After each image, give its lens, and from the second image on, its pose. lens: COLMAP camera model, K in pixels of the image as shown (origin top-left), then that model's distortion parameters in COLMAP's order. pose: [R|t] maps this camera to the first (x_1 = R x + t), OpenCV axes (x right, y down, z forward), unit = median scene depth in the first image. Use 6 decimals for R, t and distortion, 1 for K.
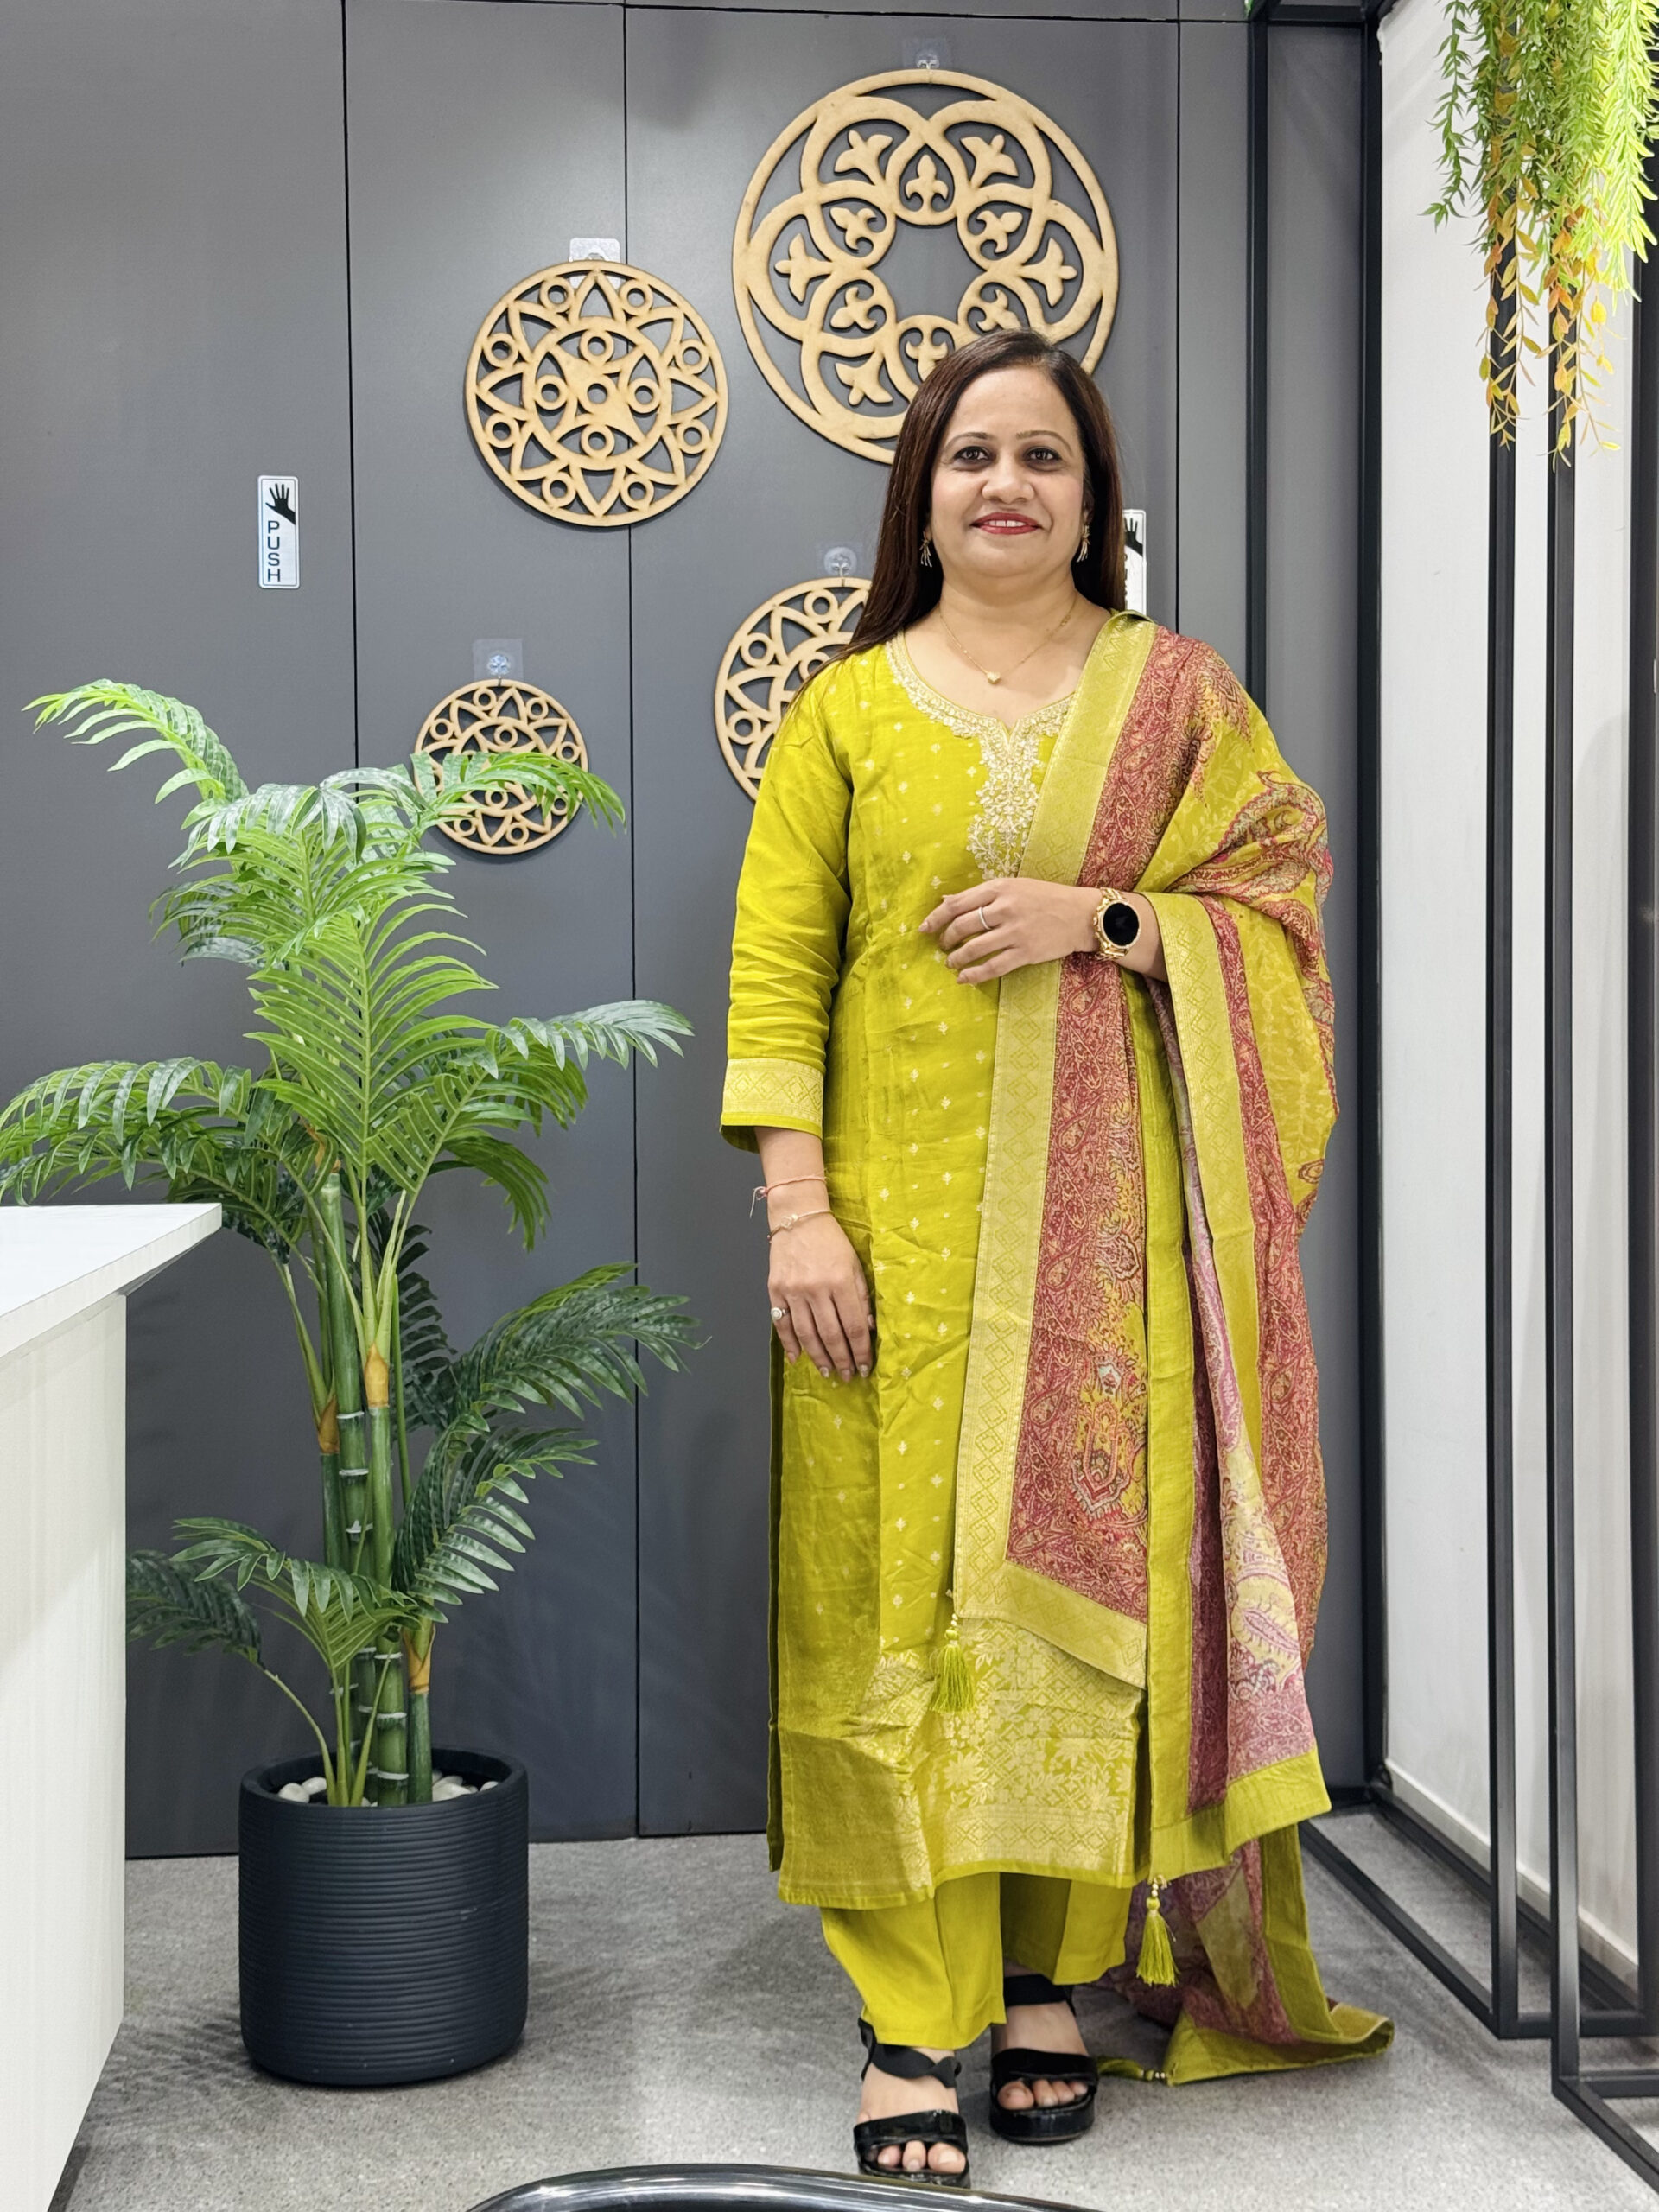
lens RADIAL K [[3004.4, 0, 810.6], [0, 3004.4, 1134.2], [0, 0, 1]] dist [0.098218, 0.000000]
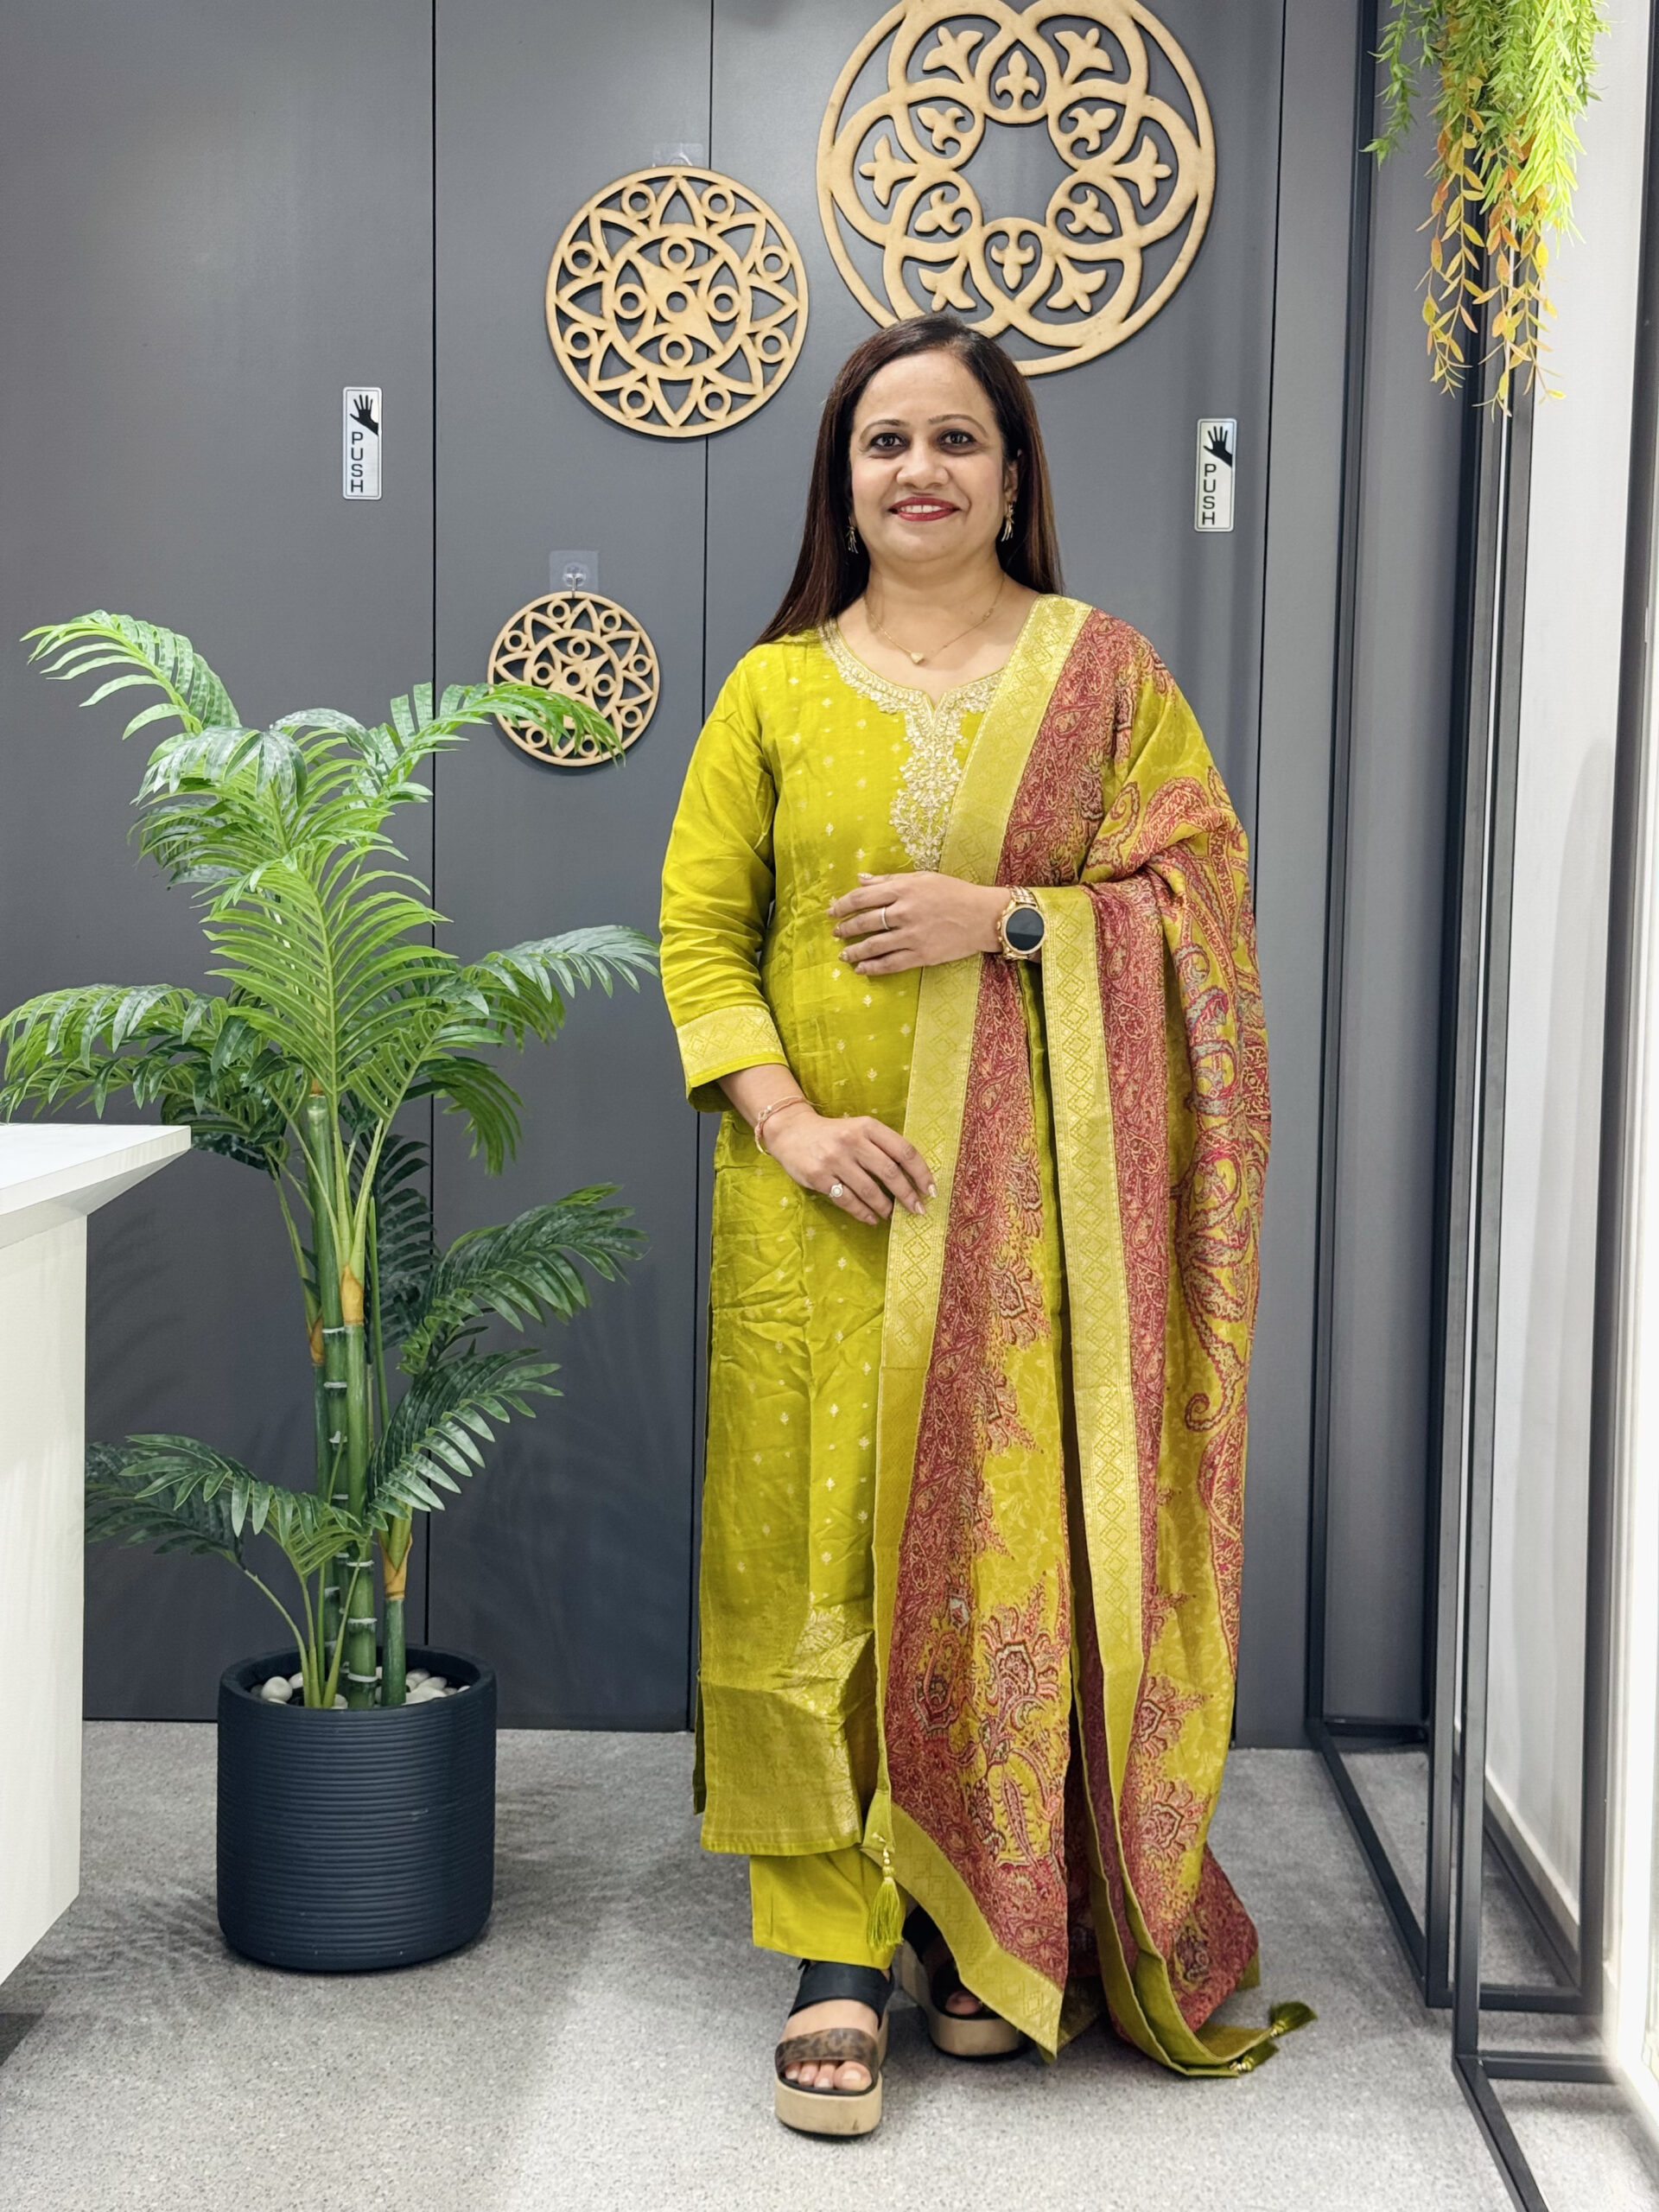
lens RADIAL K [[3004.4, 0, 819.5], [0, 3004.4, 1132.6], [0, 0, 1]] dist [0.098218, 0.000000]
pose [[0.989535, 0.034437, -0.140125, 0.125223], [-0.026316, 0.997887, 0.059399, -0.032393], [0.141874, -0.055090, 0.988351, 0.005911]]
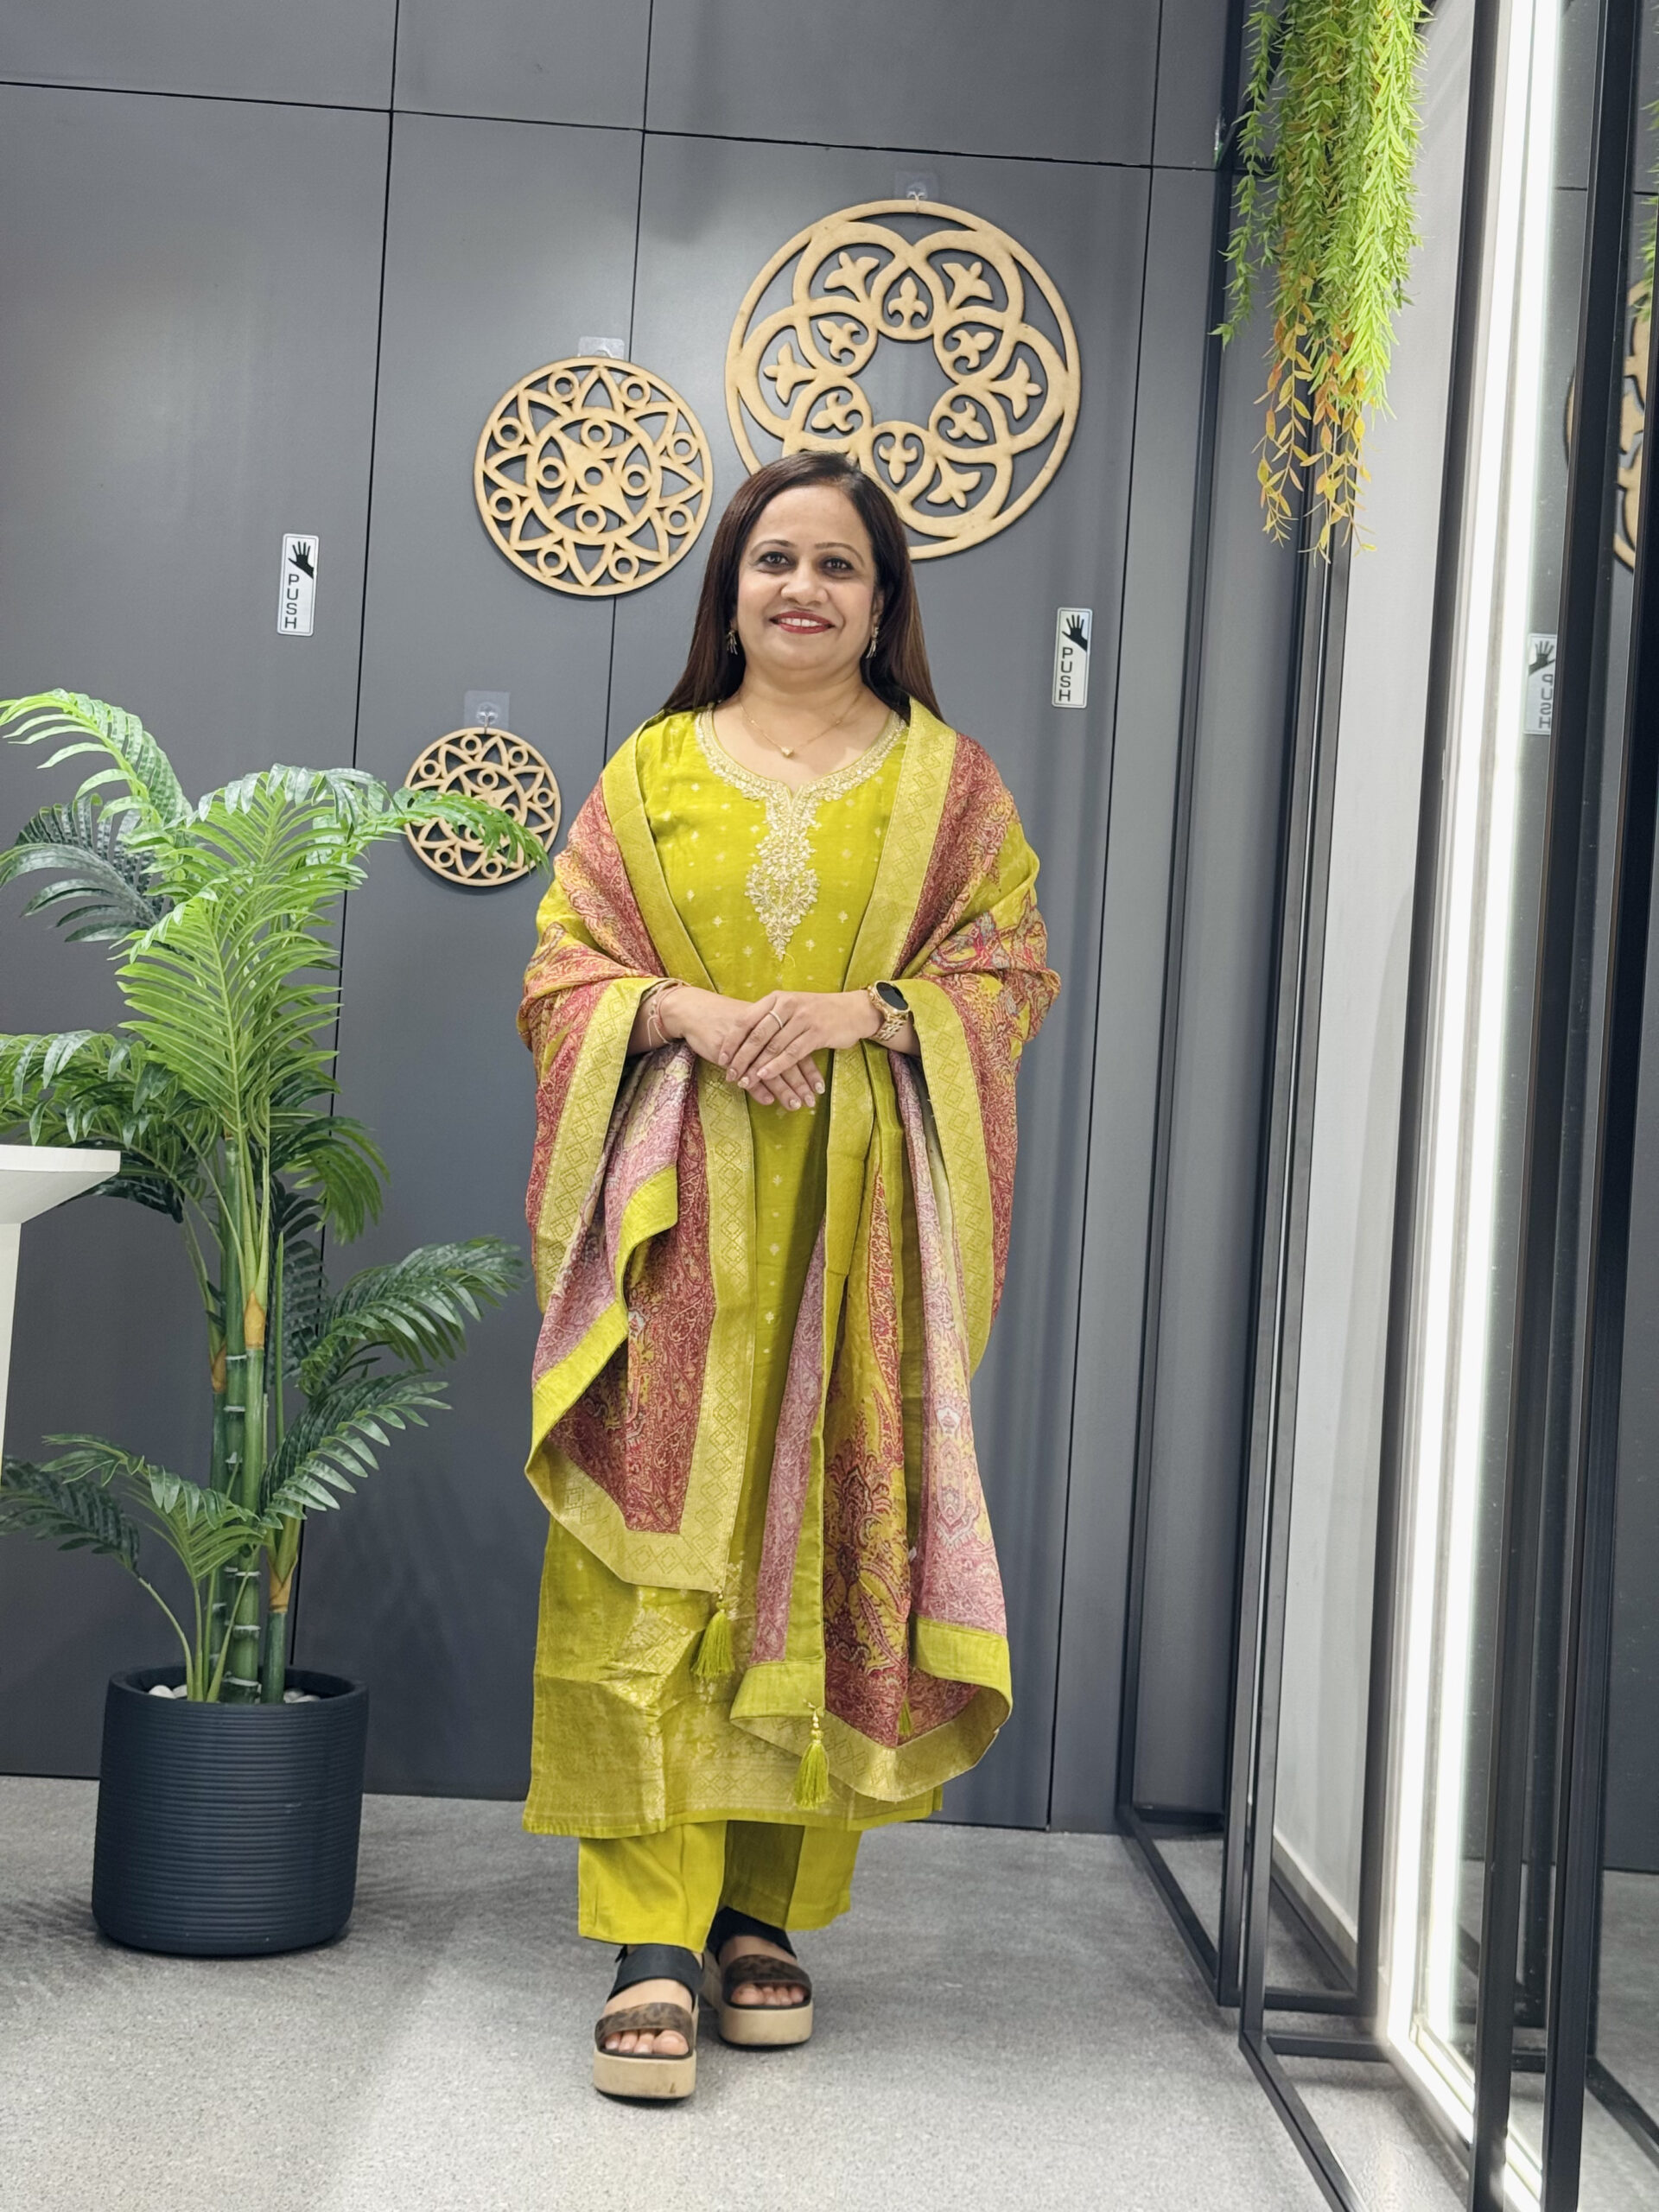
lens RADIAL K [[3004.4, 0, 827.8], [0, 3004.4, 1151.3], [0, 0, 1]] dist [0.098218, 0.000000]
pose [[0.993913, 0.068762, -0.086075, 0.125847], [-0.072246, 0.996661, -0.038044, 0.035799], [0.083172, 0.044031, 0.995562, -0.077385]]
